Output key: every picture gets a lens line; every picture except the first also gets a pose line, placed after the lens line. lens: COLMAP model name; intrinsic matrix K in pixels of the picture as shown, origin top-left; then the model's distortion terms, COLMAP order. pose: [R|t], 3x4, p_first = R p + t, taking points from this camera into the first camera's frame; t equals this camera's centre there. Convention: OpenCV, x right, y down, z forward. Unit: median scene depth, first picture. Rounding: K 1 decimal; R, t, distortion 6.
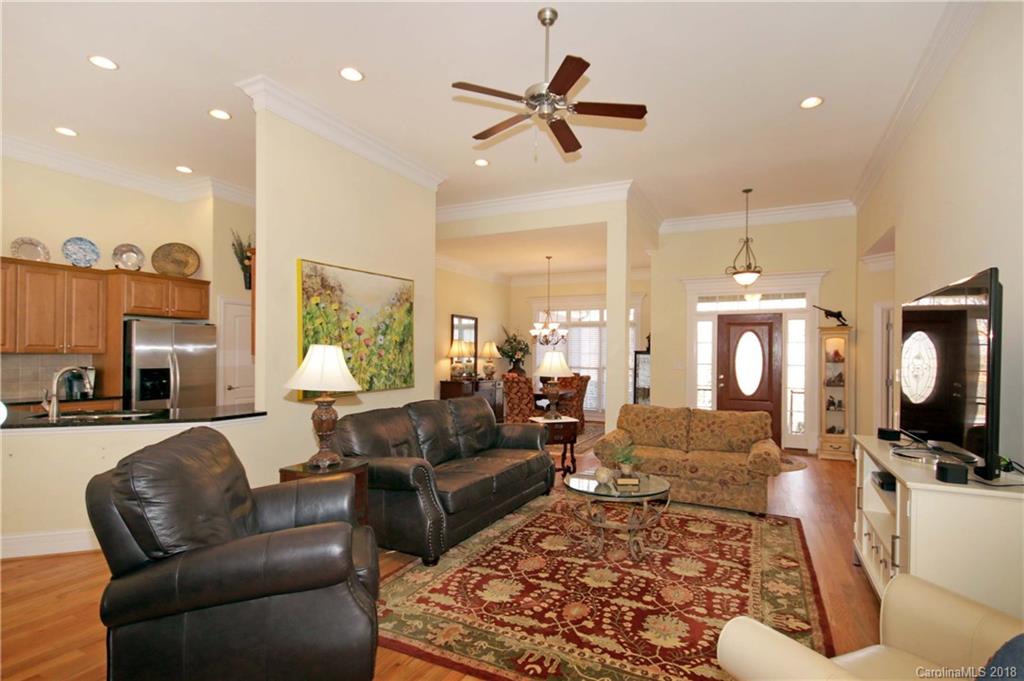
lens RADIAL K [[506.6, 0, 537.4], [0, 506.6, 355.7], [0, 0, 1]] dist [0.008564, 0.001110]
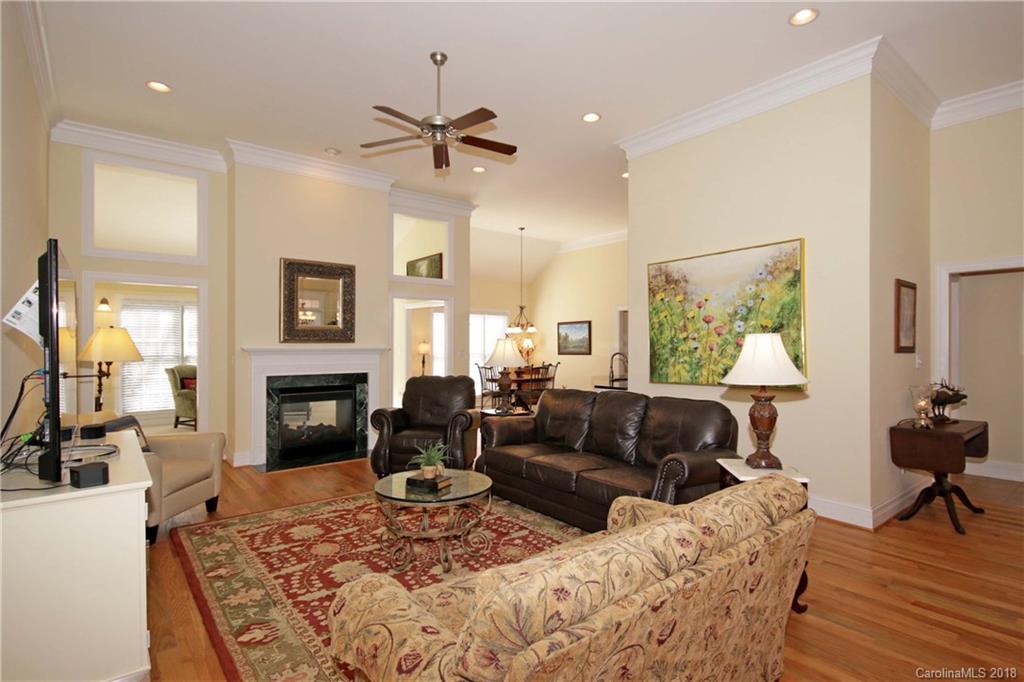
lens RADIAL K [[506.6, 0, 517.8], [0, 506.6, 344.6], [0, 0, 1]] dist [0.008564, 0.001110]
pose [[-0.447718, -0.003306, -0.894168, 0.776193], [-0.000792, 0.999994, -0.003301, 0.002474], [0.894174, -0.000769, -0.447719, 1.328019]]
